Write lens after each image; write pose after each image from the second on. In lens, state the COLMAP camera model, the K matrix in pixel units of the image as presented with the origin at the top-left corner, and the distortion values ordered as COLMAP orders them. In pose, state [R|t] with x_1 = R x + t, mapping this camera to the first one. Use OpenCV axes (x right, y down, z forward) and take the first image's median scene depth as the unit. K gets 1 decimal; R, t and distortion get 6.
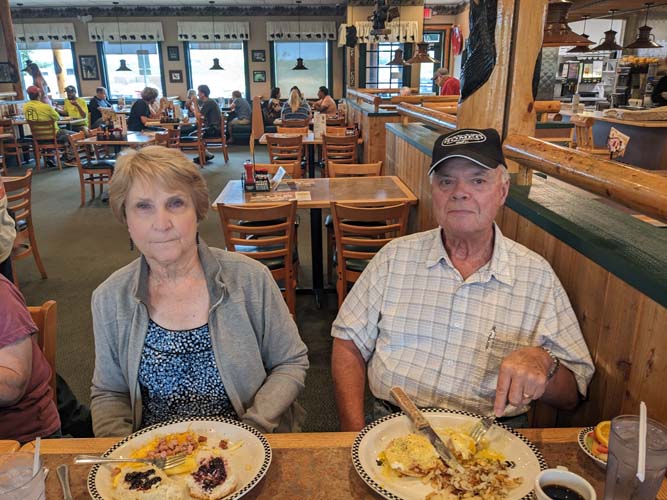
lens RADIAL K [[522.7, 0, 333.5], [0, 522.7, 250.0], [0, 0, 1]] dist [0.046609, -0.080007]
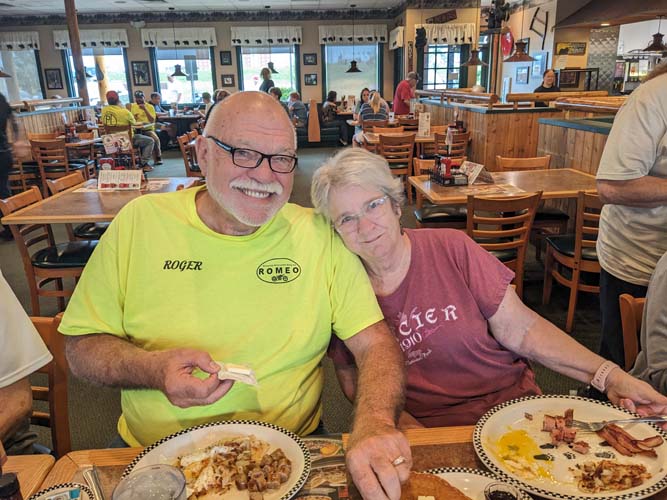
lens RADIAL K [[523.7, 0, 341.7], [0, 523.7, 242.2], [0, 0, 1]] dist [0.038971, -0.071022]
pose [[0.999515, -0.021273, 0.022748, -0.115143], [0.021751, 0.999544, -0.020964, 0.004291], [-0.022291, 0.021448, 0.999521, -0.003411]]
